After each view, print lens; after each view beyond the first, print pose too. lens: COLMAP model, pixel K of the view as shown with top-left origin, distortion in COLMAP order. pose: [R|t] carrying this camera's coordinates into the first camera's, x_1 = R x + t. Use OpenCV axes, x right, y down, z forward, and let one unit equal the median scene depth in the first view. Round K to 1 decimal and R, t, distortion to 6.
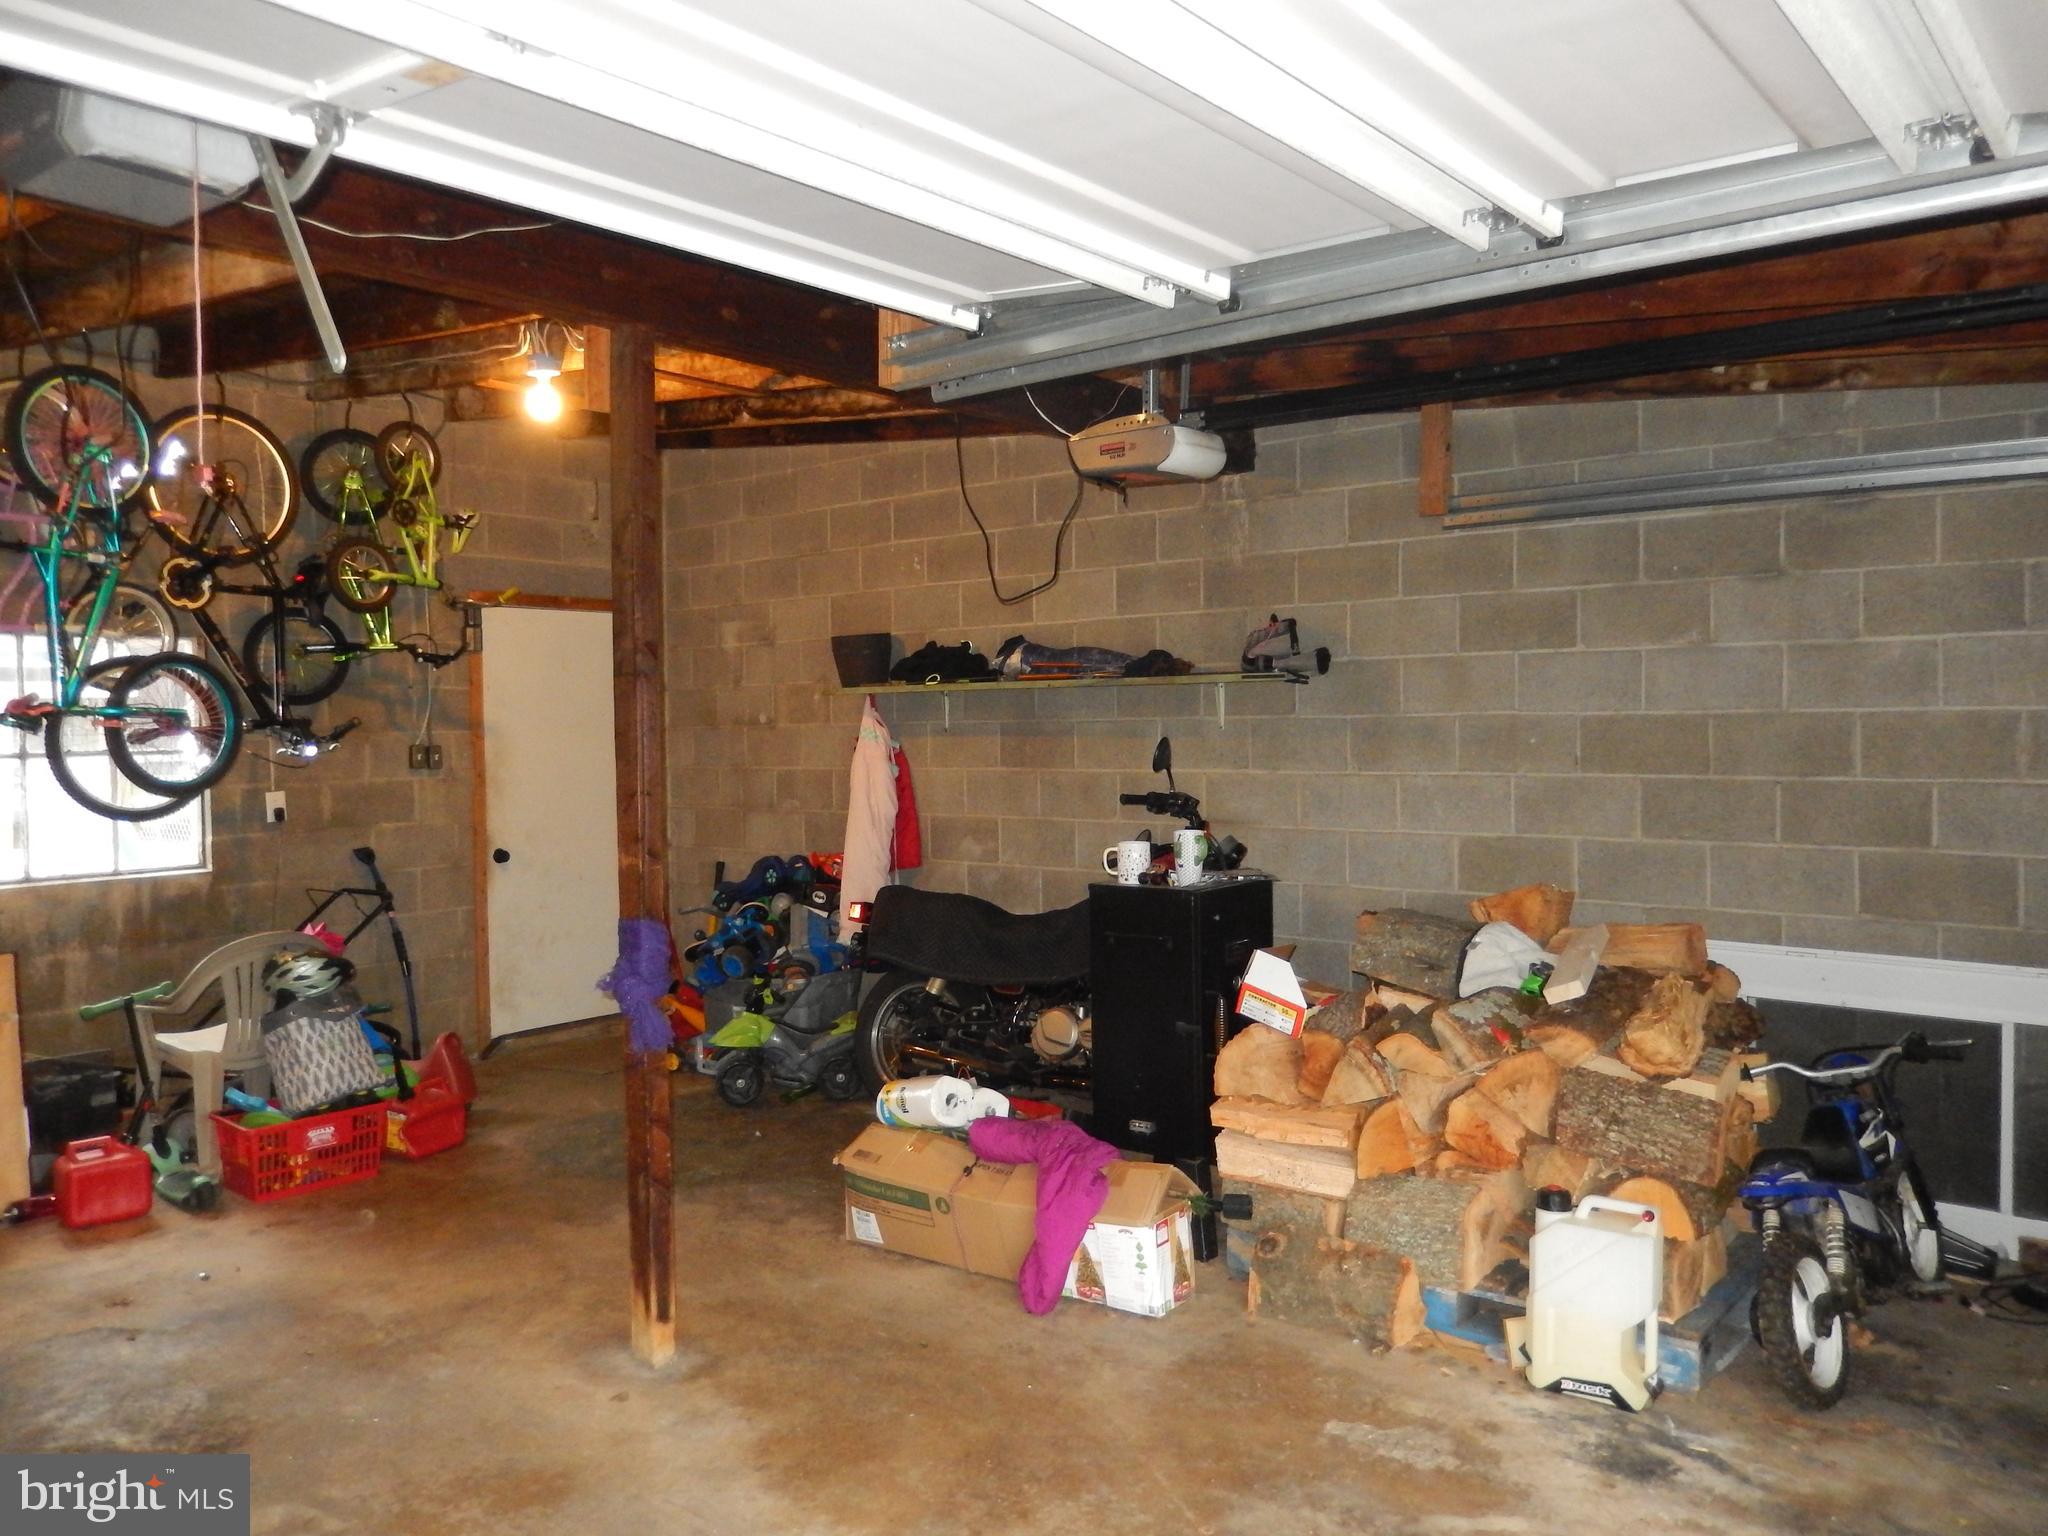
lens RADIAL K [[1513.6, 0, 1004.7], [0, 1513.6, 771.0], [0, 0, 1]] dist [-0.003965, -0.003652]
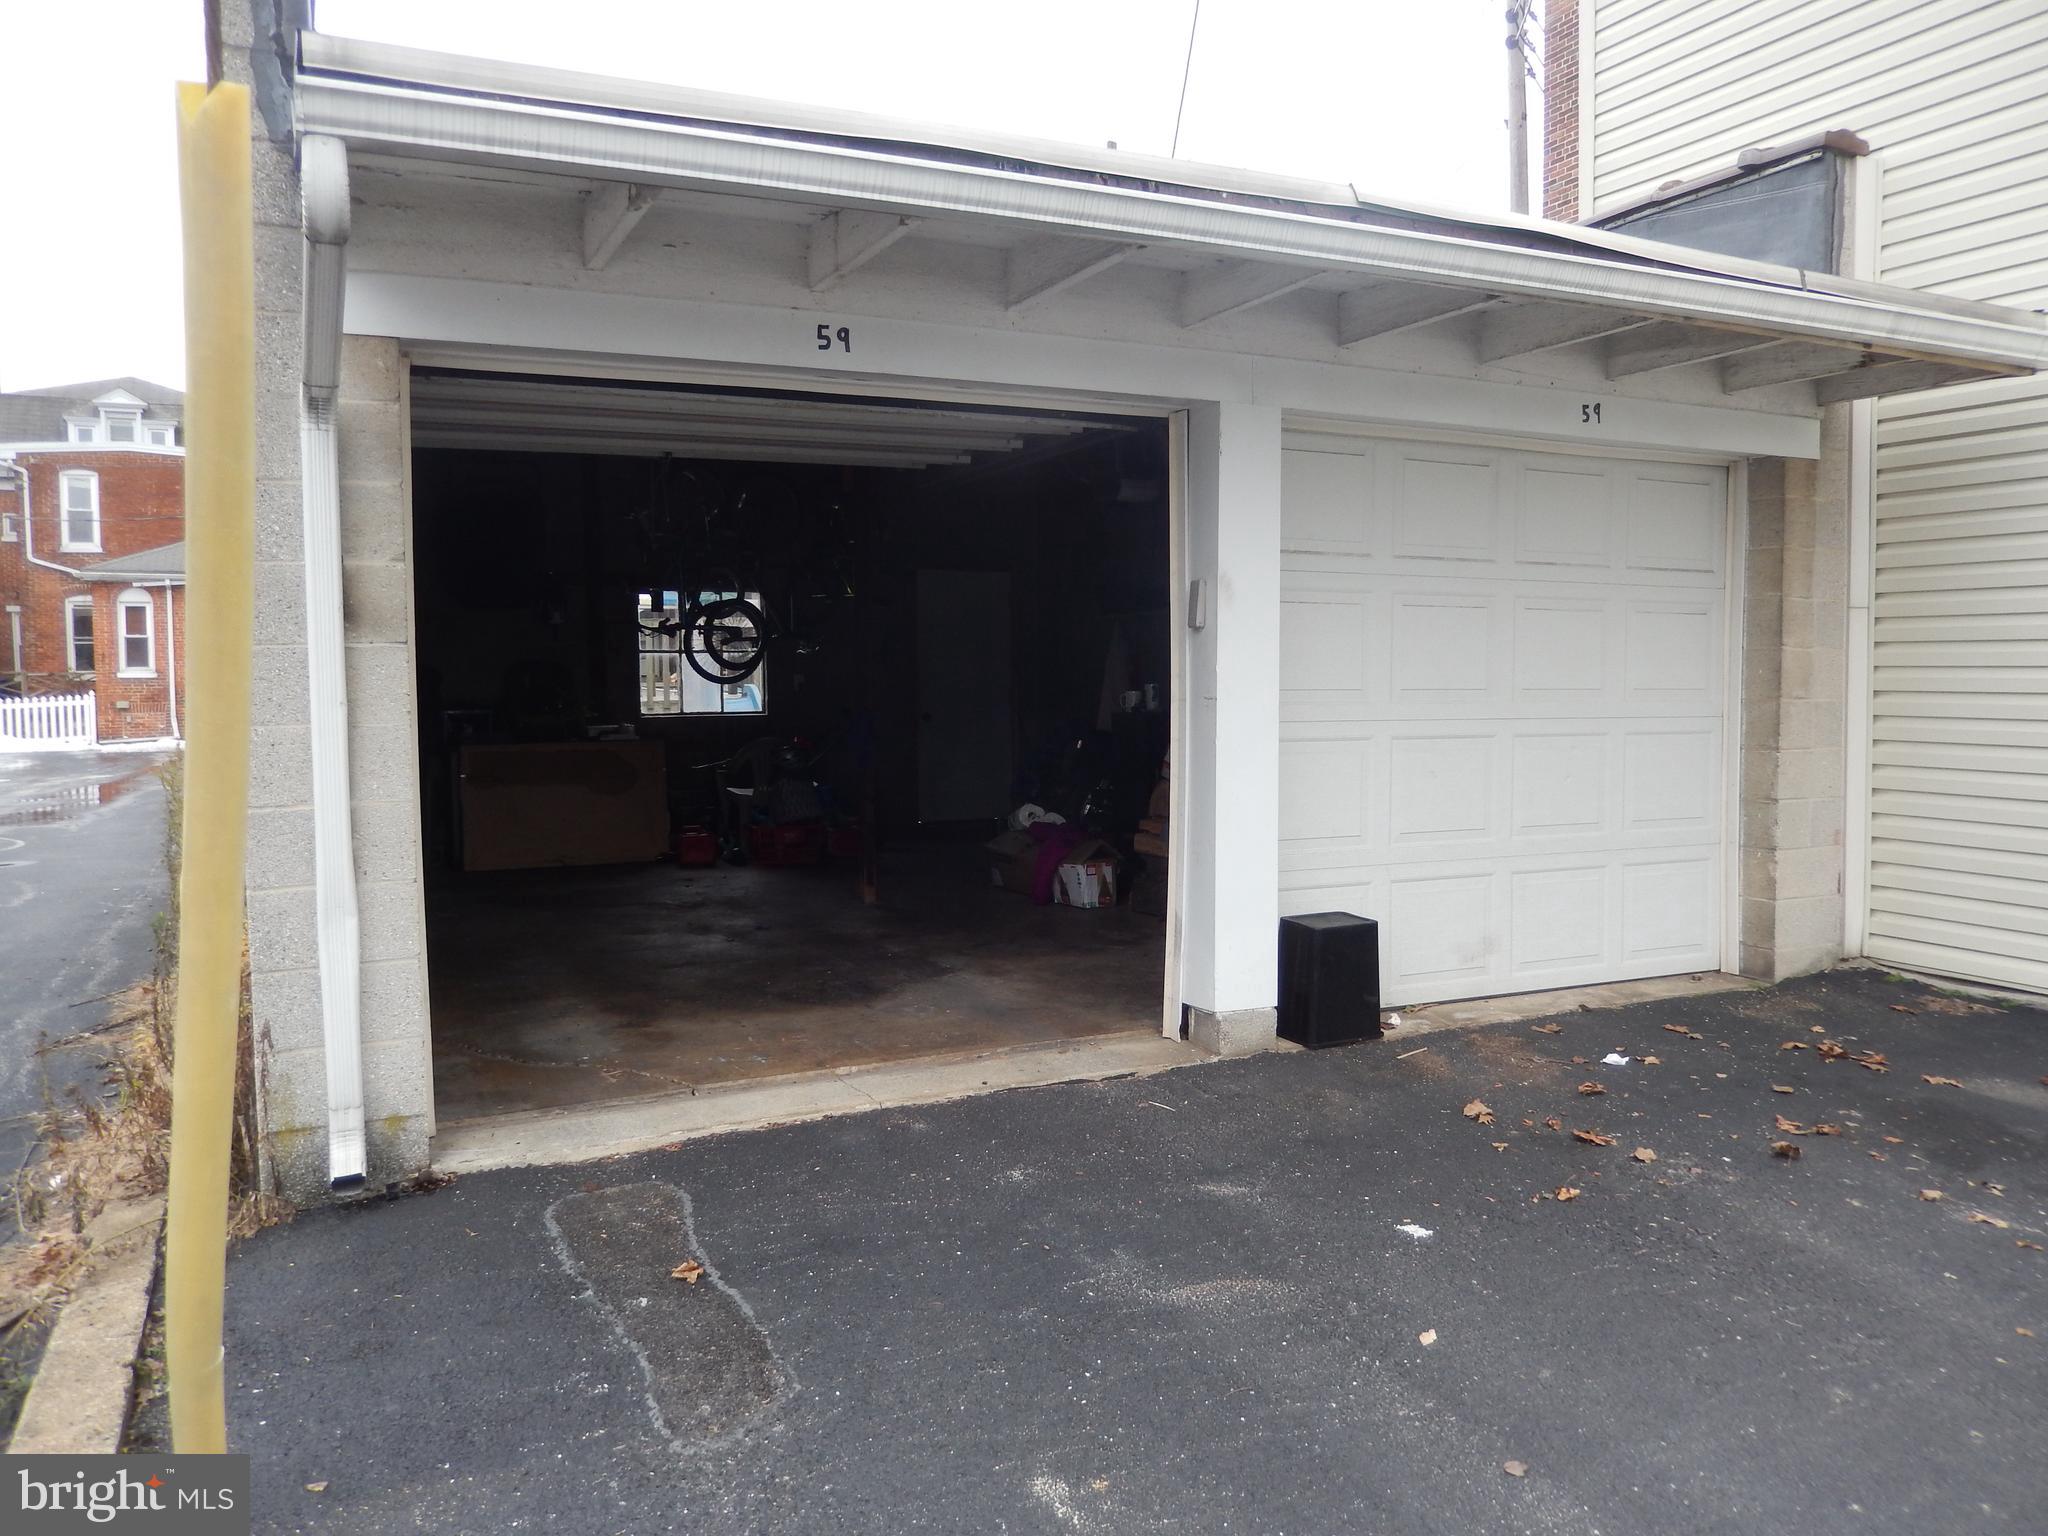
lens RADIAL K [[1513.6, 0, 1027.6], [0, 1513.6, 760.5], [0, 0, 1]] dist [-0.003965, -0.003652]
pose [[0.910128, 0.029483, -0.413277, 0.710502], [-0.017184, 0.999293, 0.033446, 0.068767], [0.413970, -0.023338, 0.909991, -0.755158]]
